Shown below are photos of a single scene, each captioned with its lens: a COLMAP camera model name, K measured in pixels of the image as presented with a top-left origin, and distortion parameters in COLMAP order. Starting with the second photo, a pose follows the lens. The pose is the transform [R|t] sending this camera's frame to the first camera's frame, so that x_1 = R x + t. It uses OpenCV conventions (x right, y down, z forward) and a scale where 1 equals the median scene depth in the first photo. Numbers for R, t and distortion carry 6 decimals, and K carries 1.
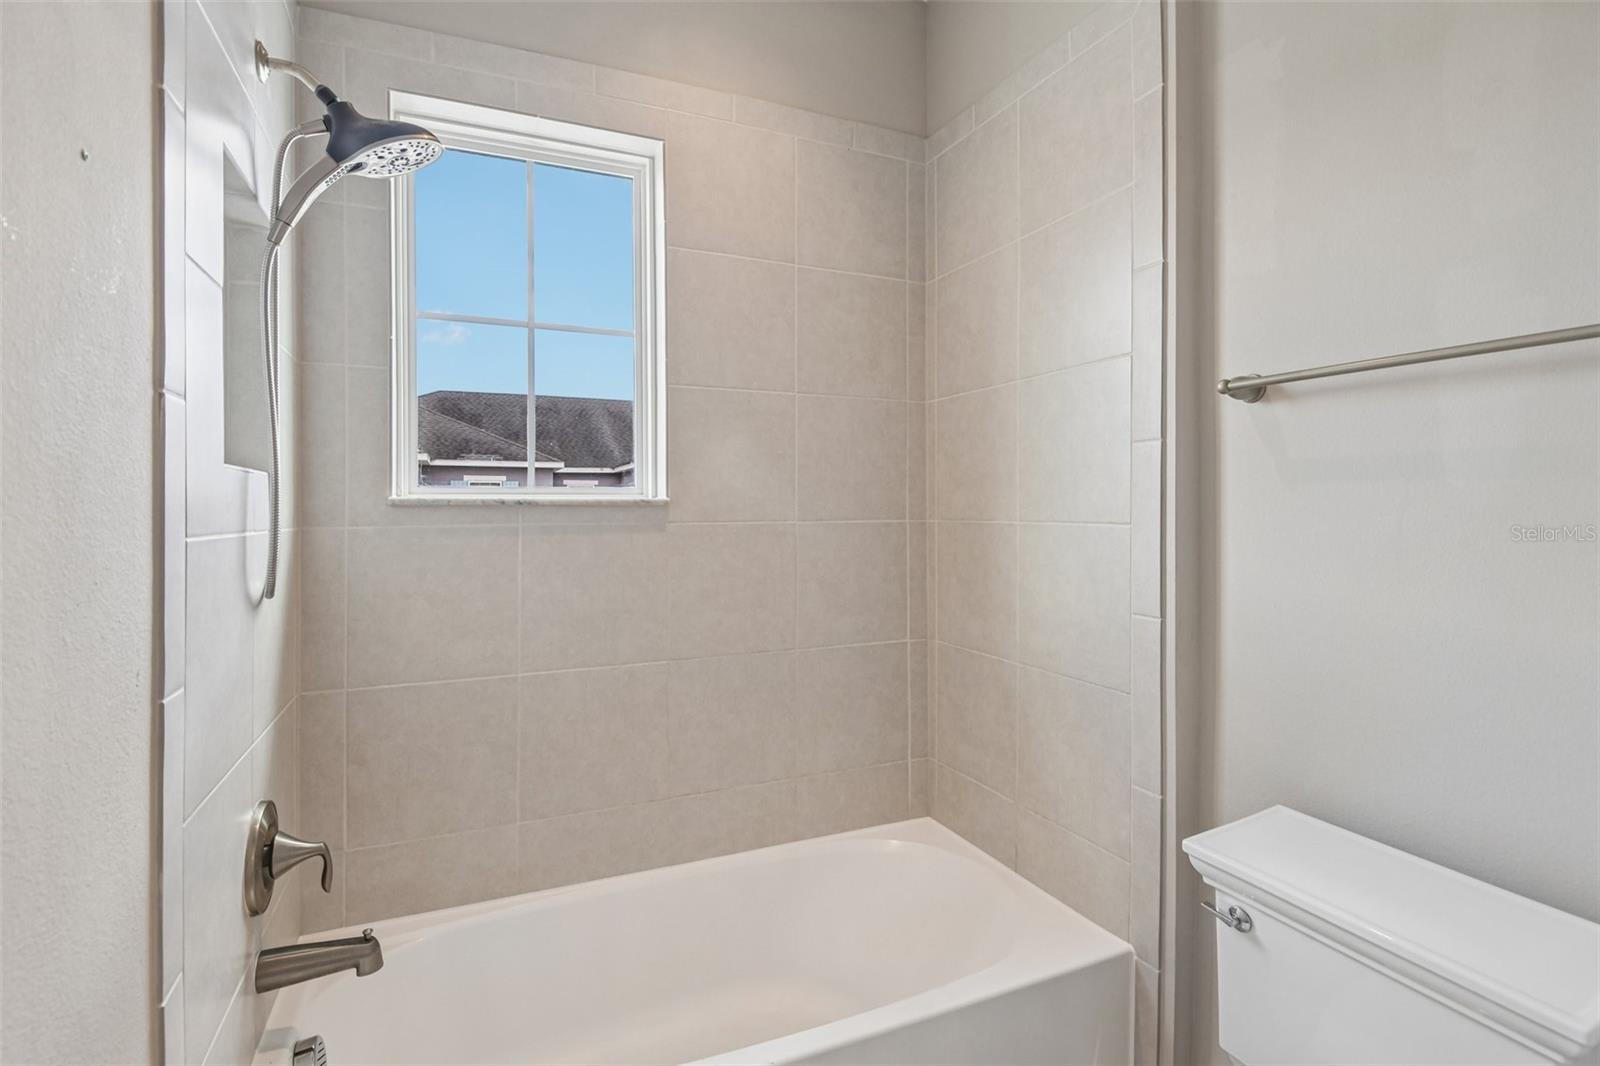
lens RADIAL K [[733.3, 0, 756.8], [0, 733.3, 508.7], [0, 0, 1]] dist [0.001008, -0.000017]
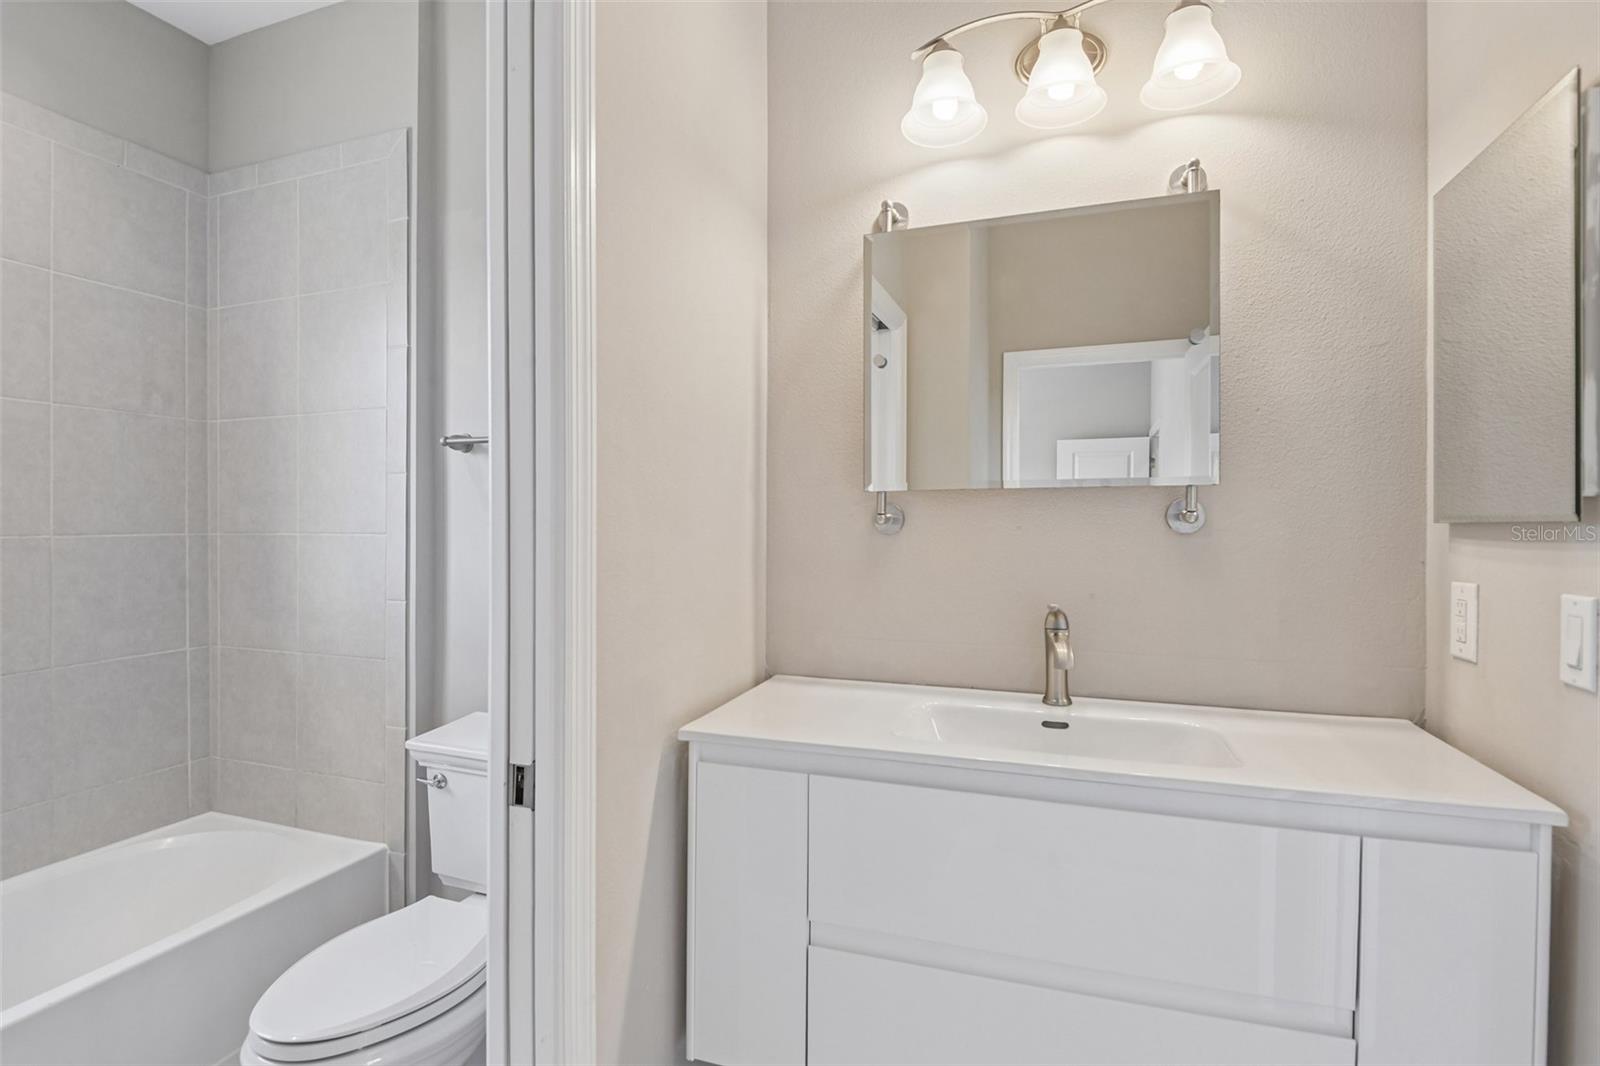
lens RADIAL K [[785.7, 0, 750.2], [0, 785.7, 542.3], [0, 0, 1]] dist [0.000009, -0.006923]
pose [[0.674480, -0.003711, 0.738284, -0.085556], [-0.006996, 0.999910, 0.011418, 0.010831], [-0.738260, -0.012866, 0.674394, -0.381235]]
